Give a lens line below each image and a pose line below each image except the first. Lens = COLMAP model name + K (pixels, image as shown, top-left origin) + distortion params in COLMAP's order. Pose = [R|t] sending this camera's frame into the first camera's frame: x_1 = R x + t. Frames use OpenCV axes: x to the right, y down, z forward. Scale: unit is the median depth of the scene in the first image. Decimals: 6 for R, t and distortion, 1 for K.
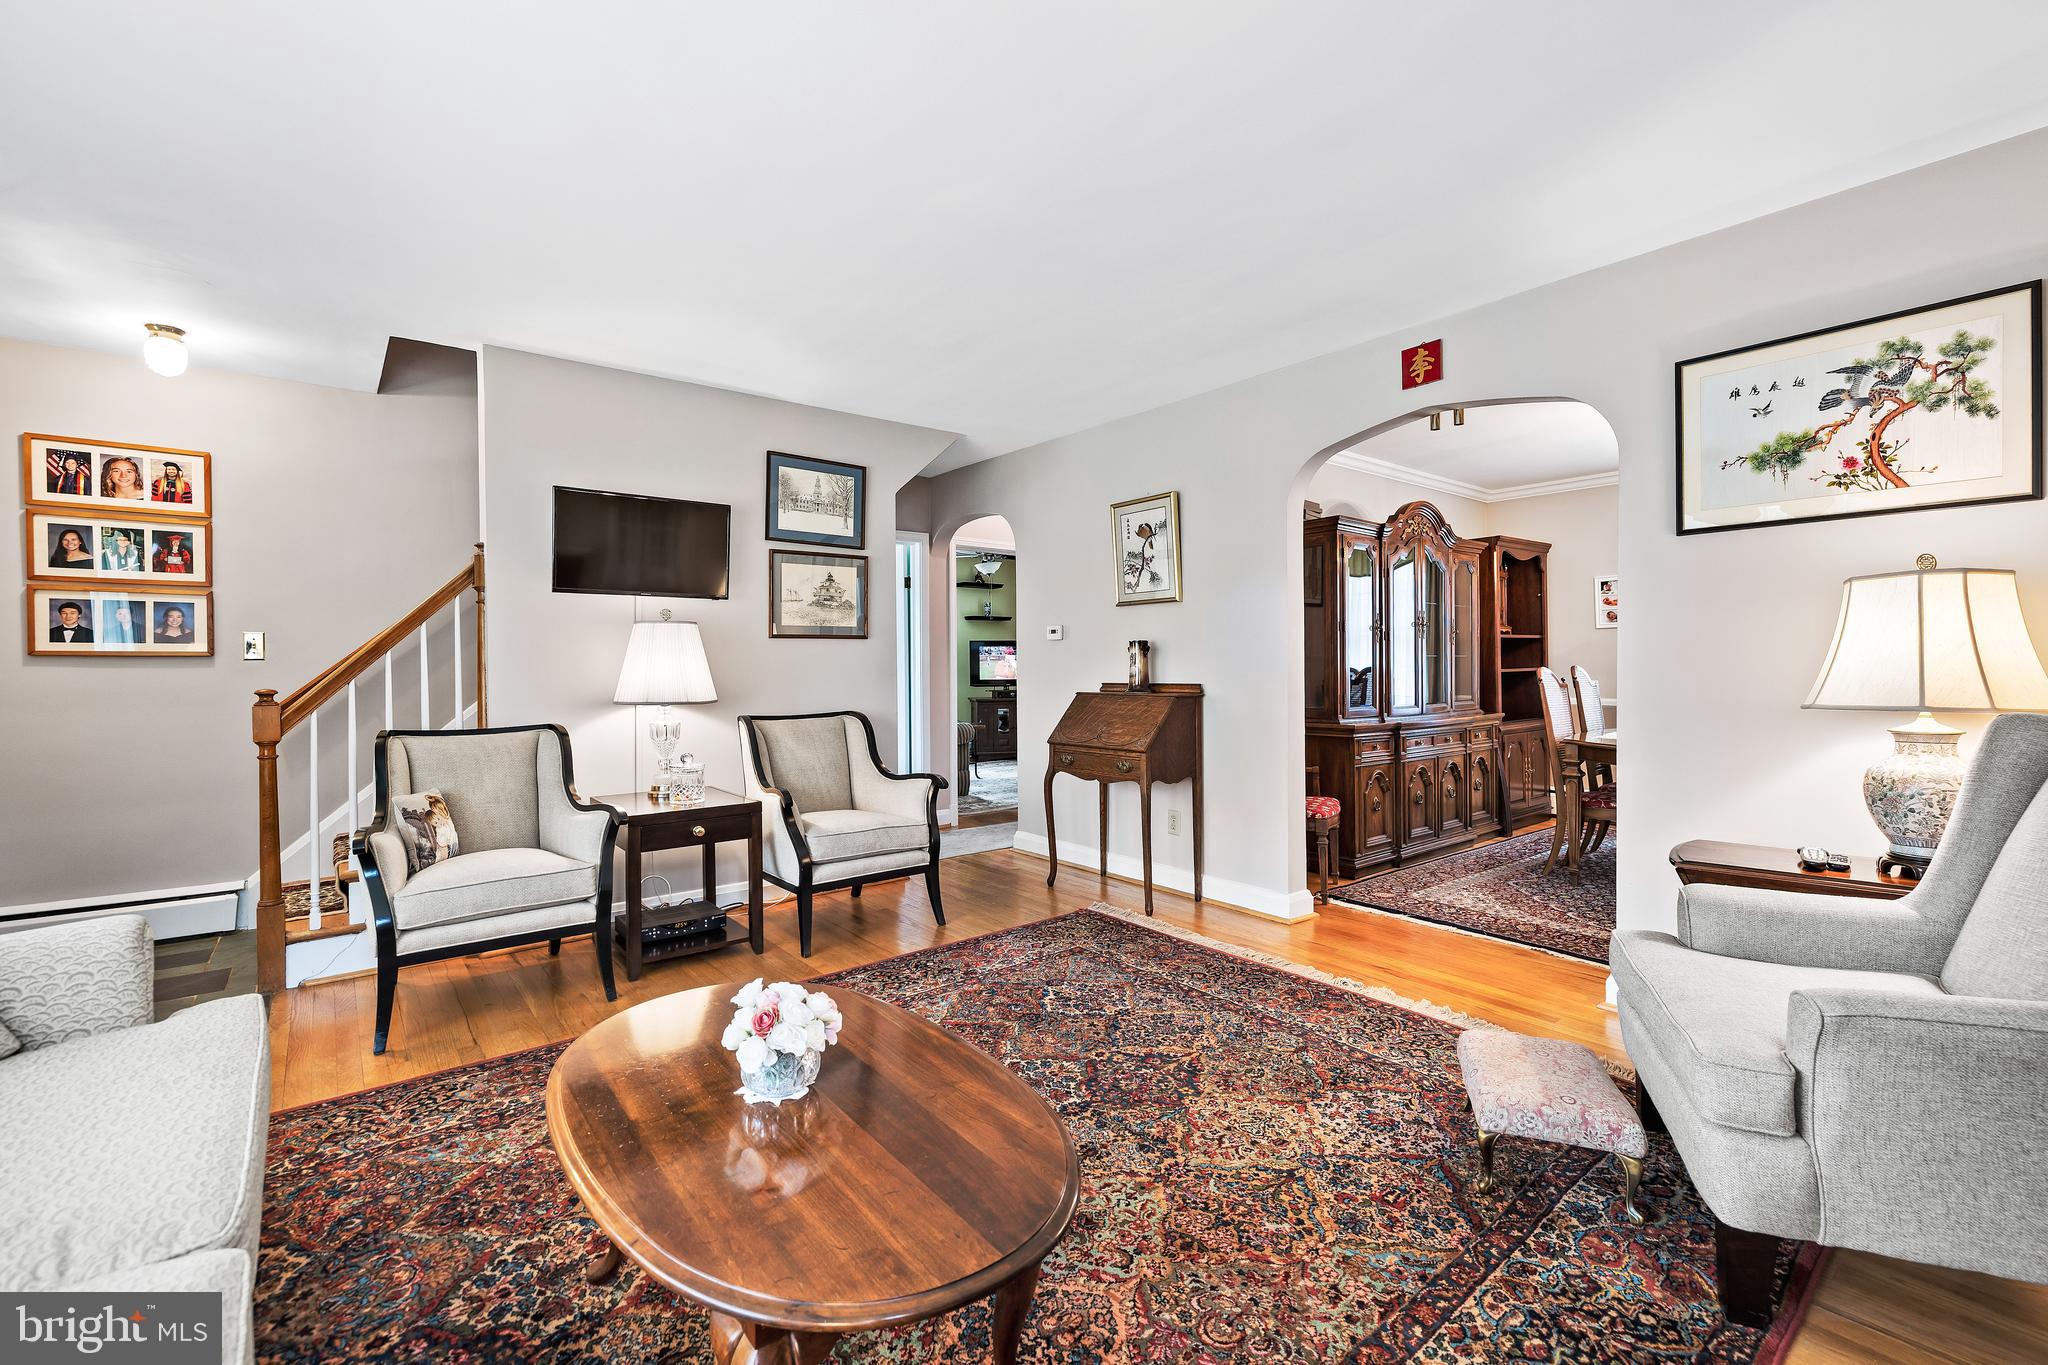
lens RADIAL K [[874.9, 0, 1012.8], [0, 874.9, 671.6], [0, 0, 1]] dist [0.001163, 0.000281]
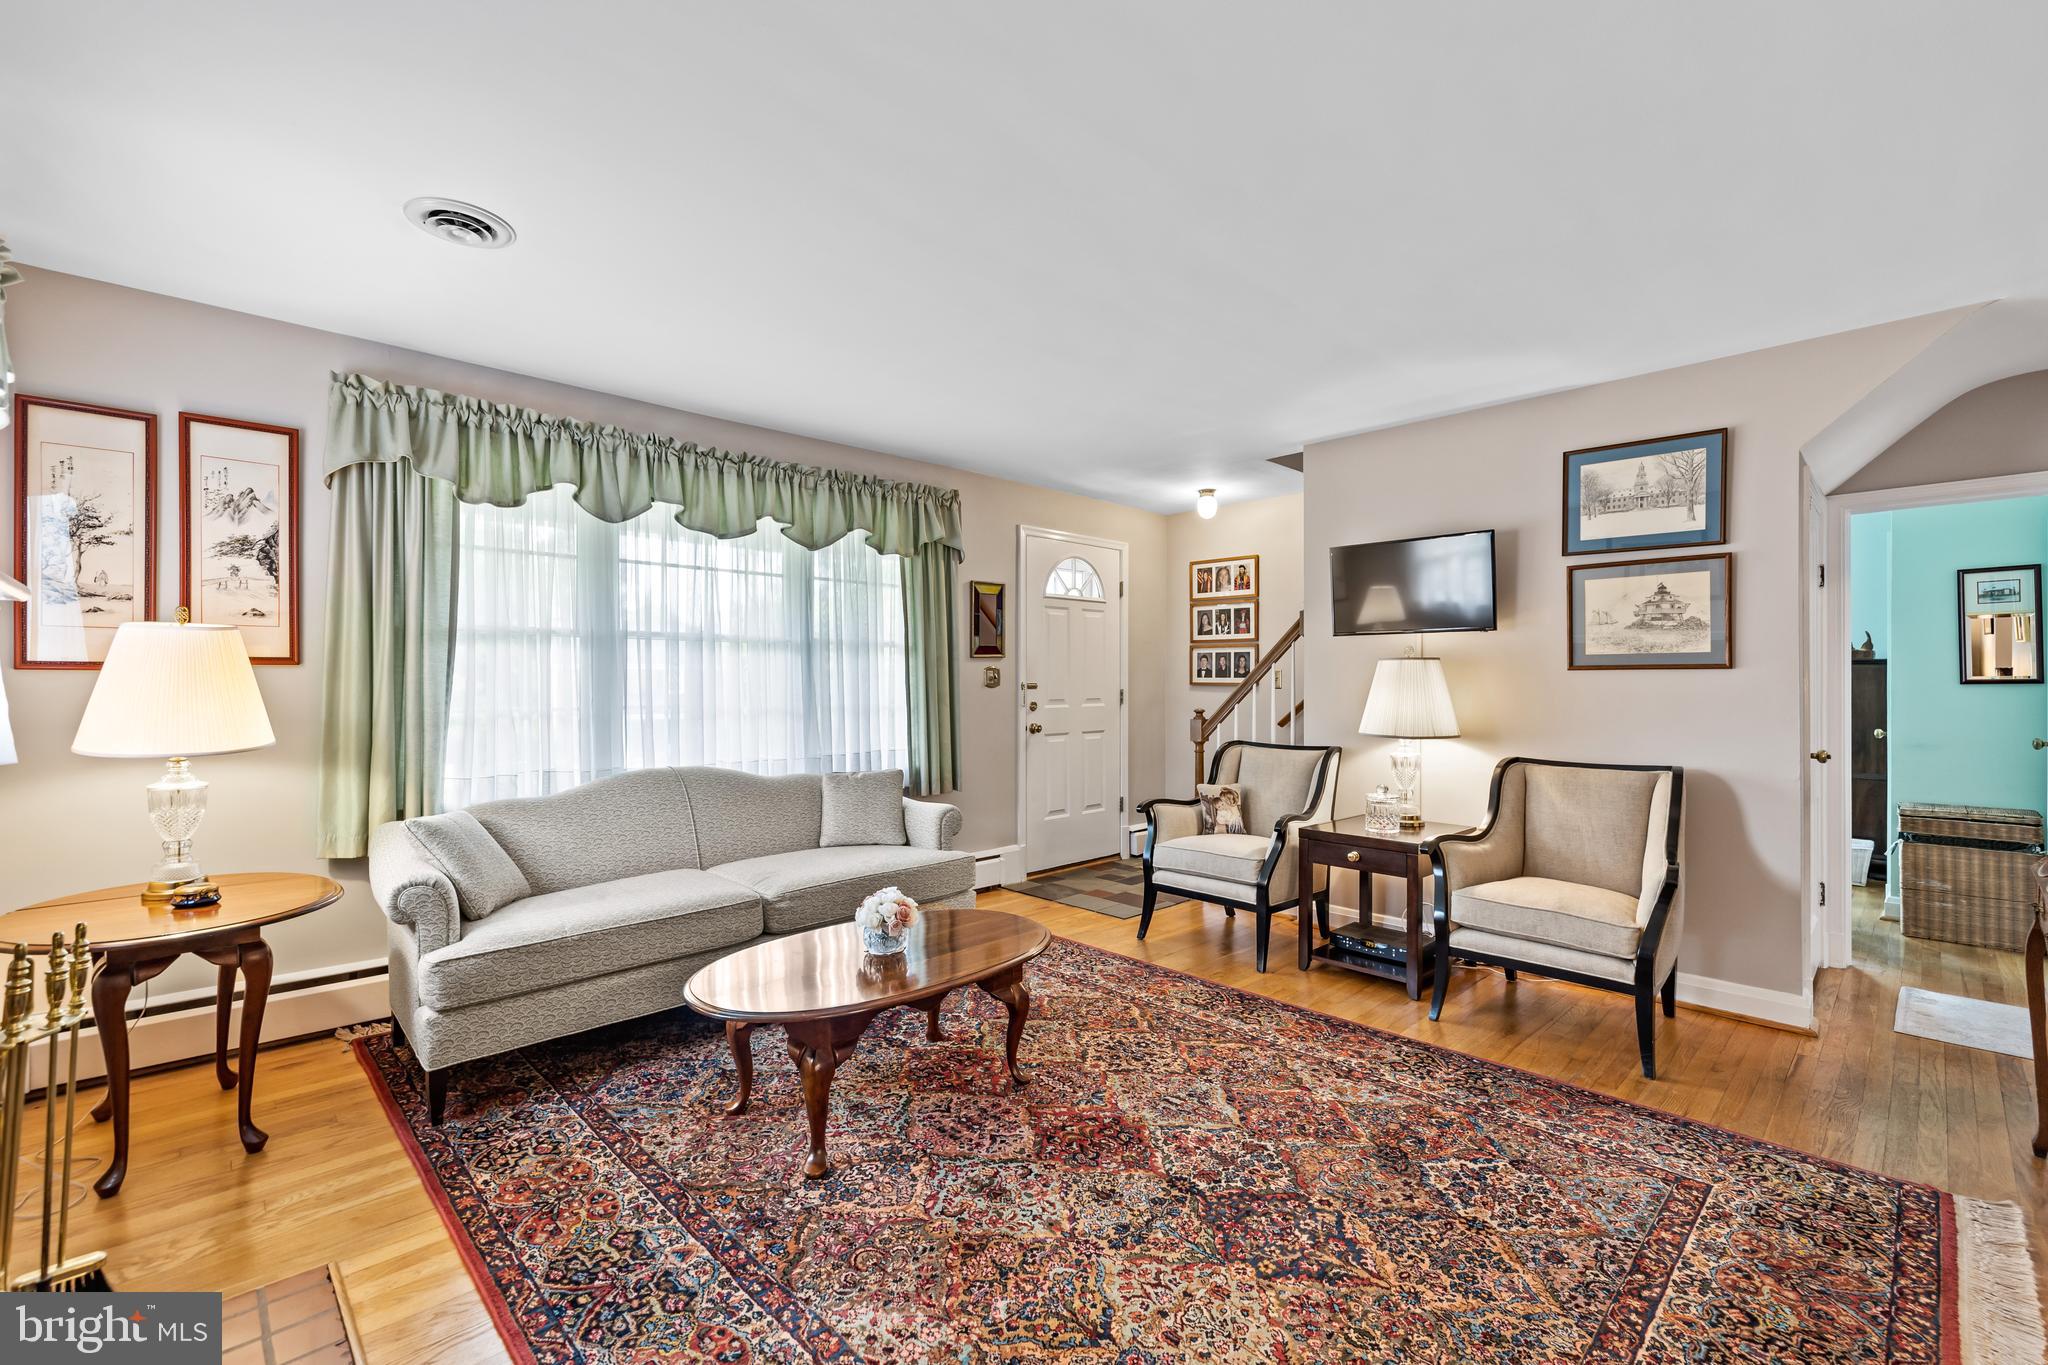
lens RADIAL K [[874.9, 0, 1010.7], [0, 874.9, 677.5], [0, 0, 1]] dist [0.001163, 0.000281]
pose [[0.089113, 0.002337, -0.996019, 0.631578], [-0.012888, 0.999916, 0.001193, -0.030260], [0.995938, 0.012730, 0.089136, 0.459386]]
